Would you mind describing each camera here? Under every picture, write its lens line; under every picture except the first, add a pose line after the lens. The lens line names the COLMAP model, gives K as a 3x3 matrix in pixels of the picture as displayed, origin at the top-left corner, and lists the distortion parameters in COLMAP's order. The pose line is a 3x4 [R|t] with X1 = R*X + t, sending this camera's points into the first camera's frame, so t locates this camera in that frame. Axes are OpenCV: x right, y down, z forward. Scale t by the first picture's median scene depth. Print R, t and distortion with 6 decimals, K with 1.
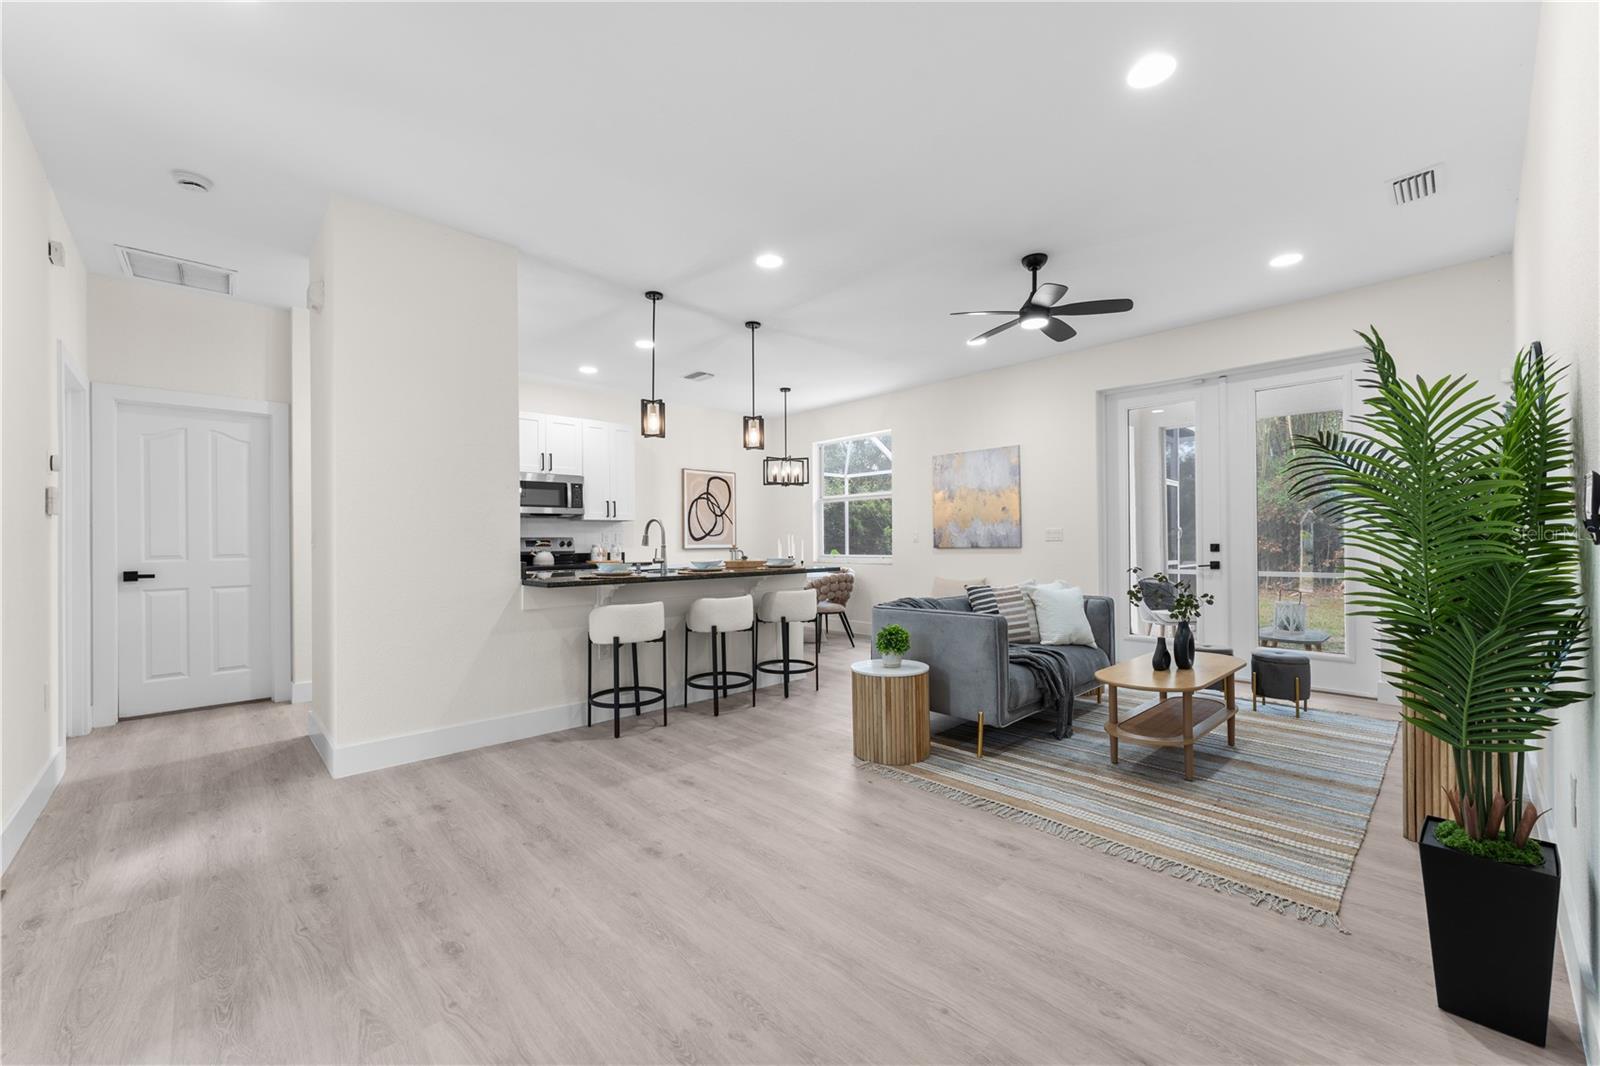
lens RADIAL K [[636.4, 0, 805.8], [0, 636.4, 537.9], [0, 0, 1]] dist [0.000634, -0.000262]
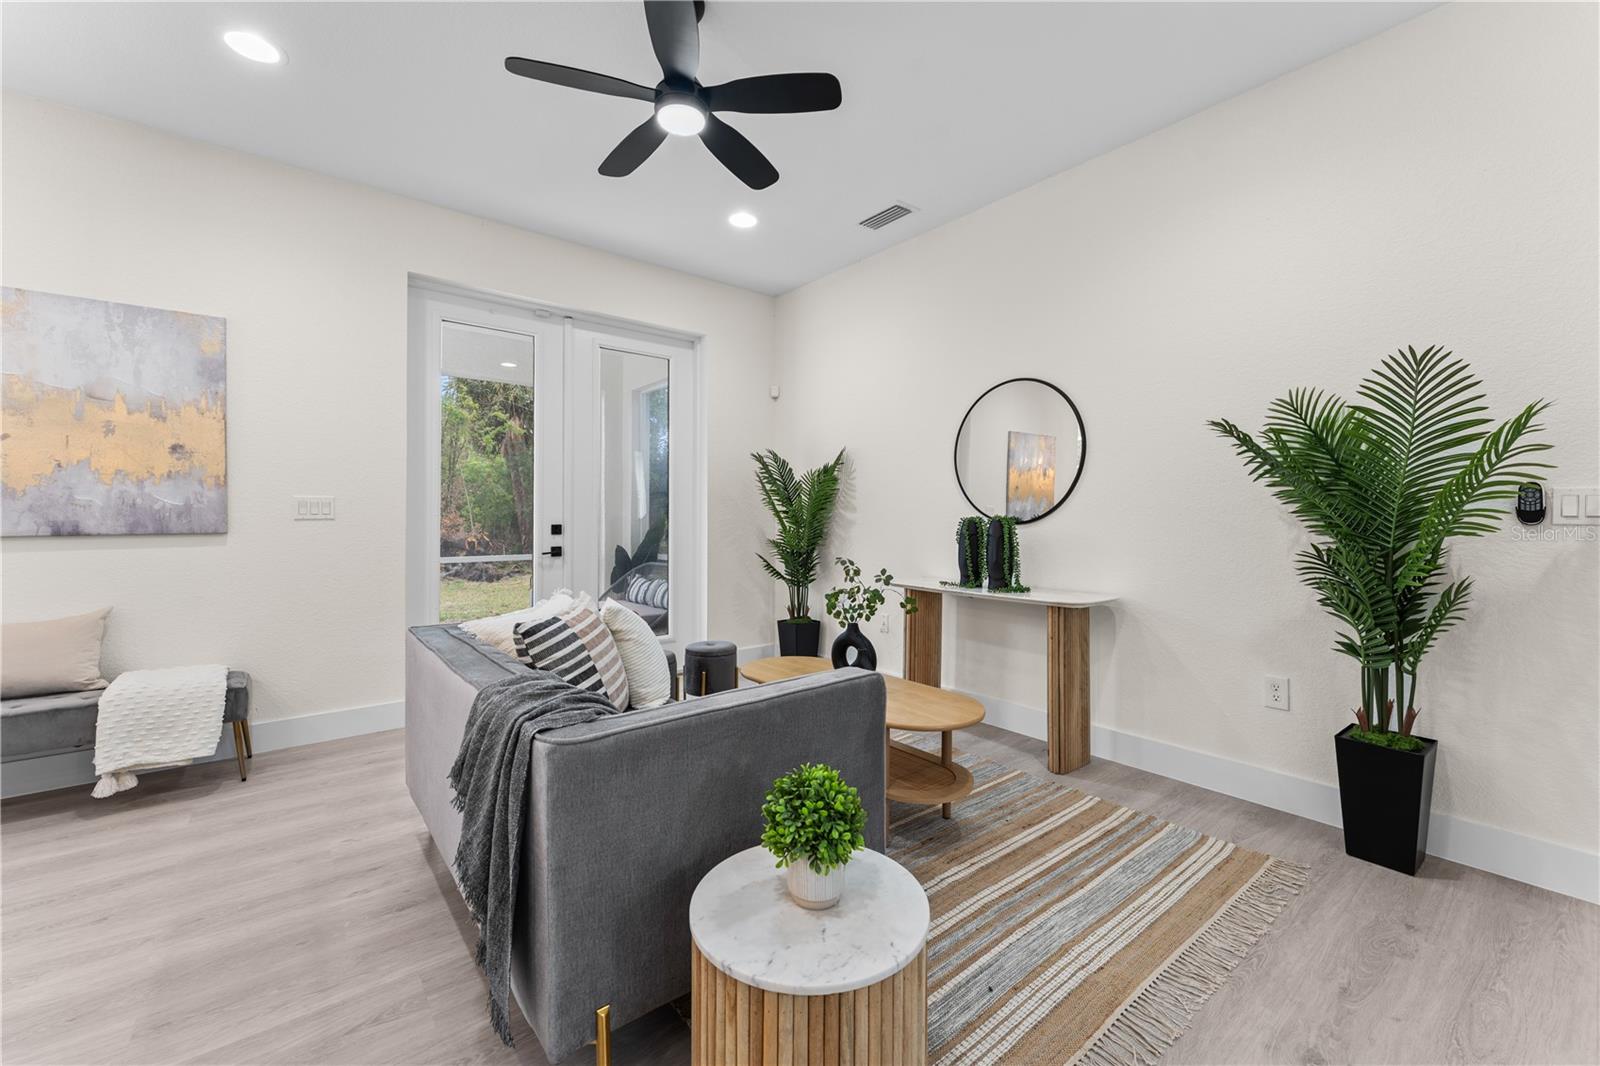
lens RADIAL K [[644.9, 0, 798.0], [0, 644.9, 513.9], [0, 0, 1]] dist [0.001009, 0.000086]
pose [[0.080205, 0.013615, 0.996685, -0.168576], [-0.007412, 0.999887, -0.013063, 0.005385], [-0.996751, -0.006339, 0.080297, 0.808338]]
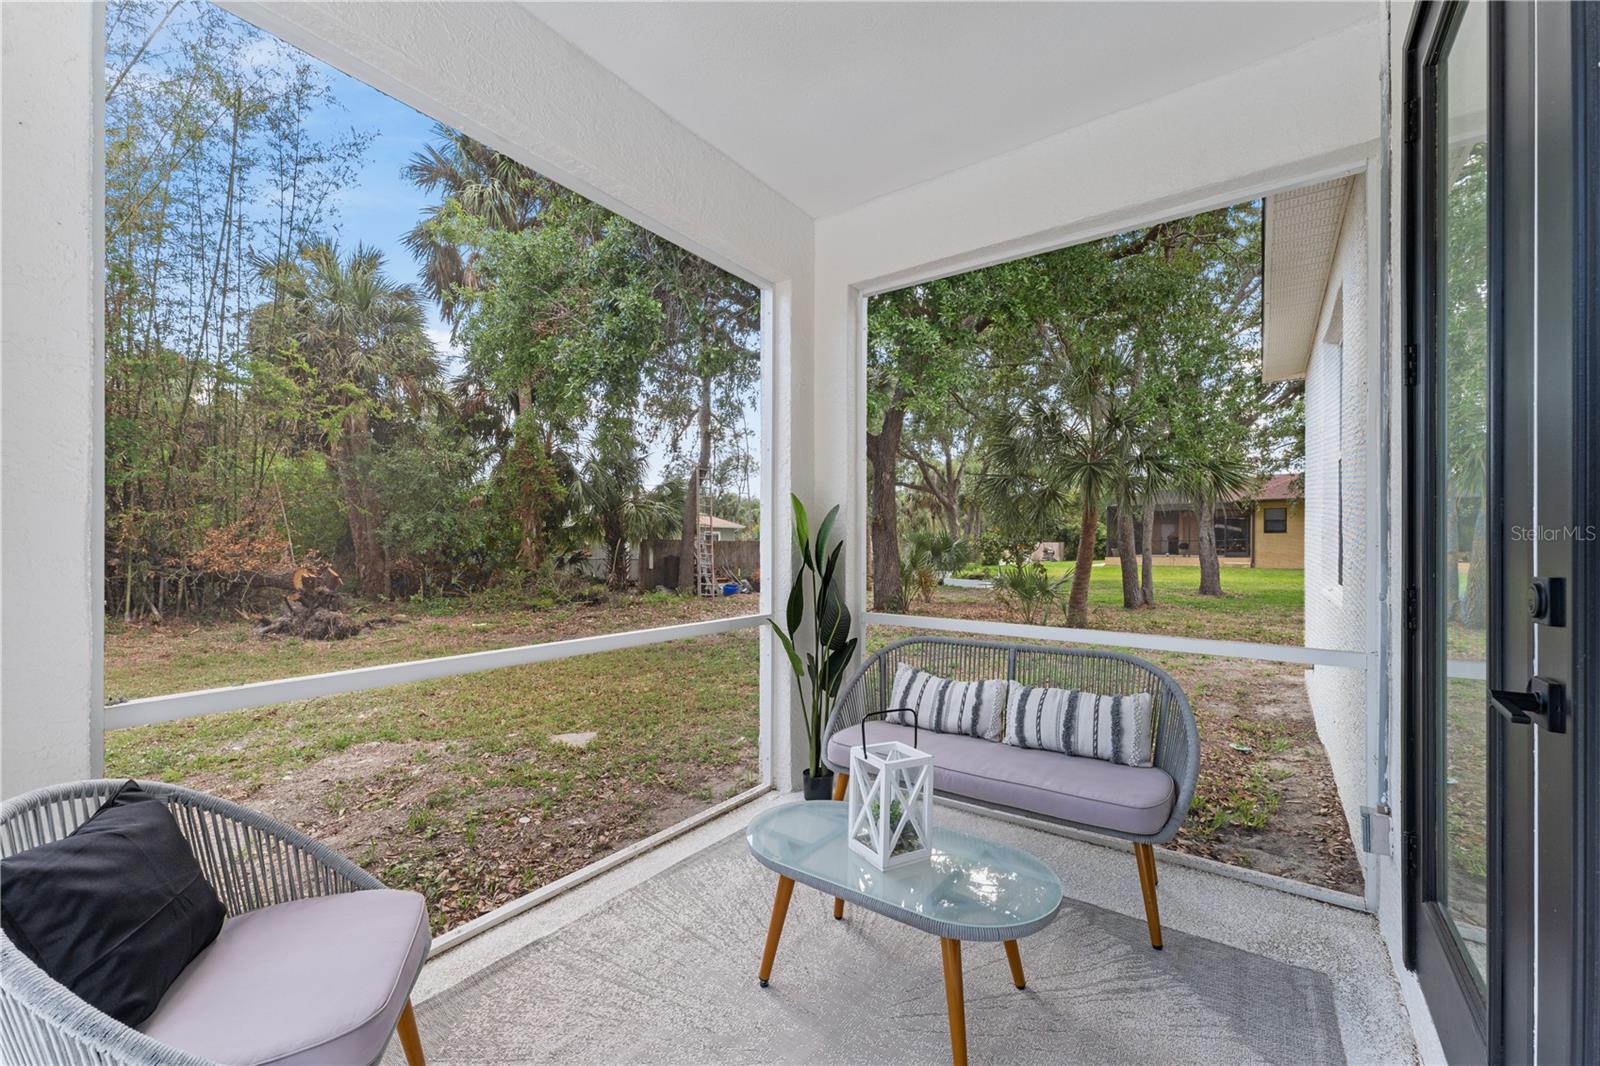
lens RADIAL K [[636.4, 0, 805.8], [0, 636.4, 537.9], [0, 0, 1]] dist [0.000634, -0.000262]
pose [[-0.186545, 0.016175, 0.982313, 0.659228], [-0.009381, 0.999790, -0.018244, 0.006827], [-0.982402, -0.012618, -0.186354, 1.561405]]
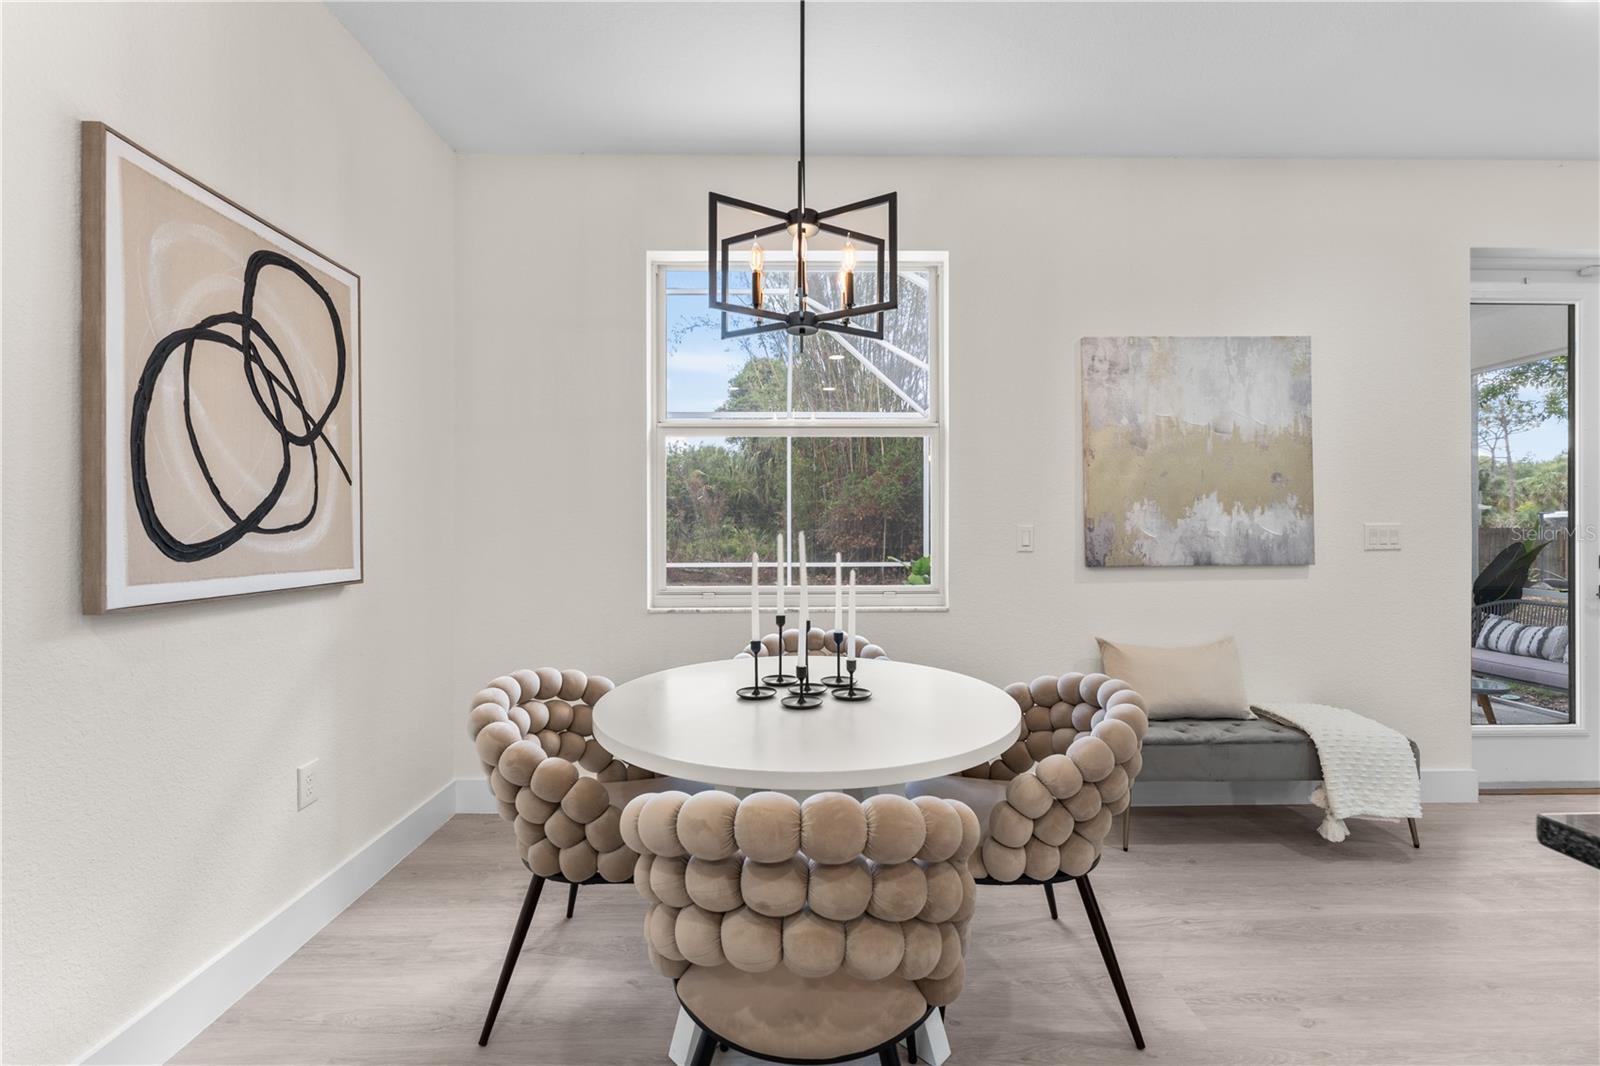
lens RADIAL K [[648.7, 0, 801.2], [0, 648.7, 527.1], [0, 0, 1]] dist [0.001574, 0.000421]
pose [[0.675068, 0.008660, 0.737705, -0.372168], [-0.007459, 0.999960, -0.004913, -0.009954], [-0.737718, -0.002186, 0.675106, 1.449990]]
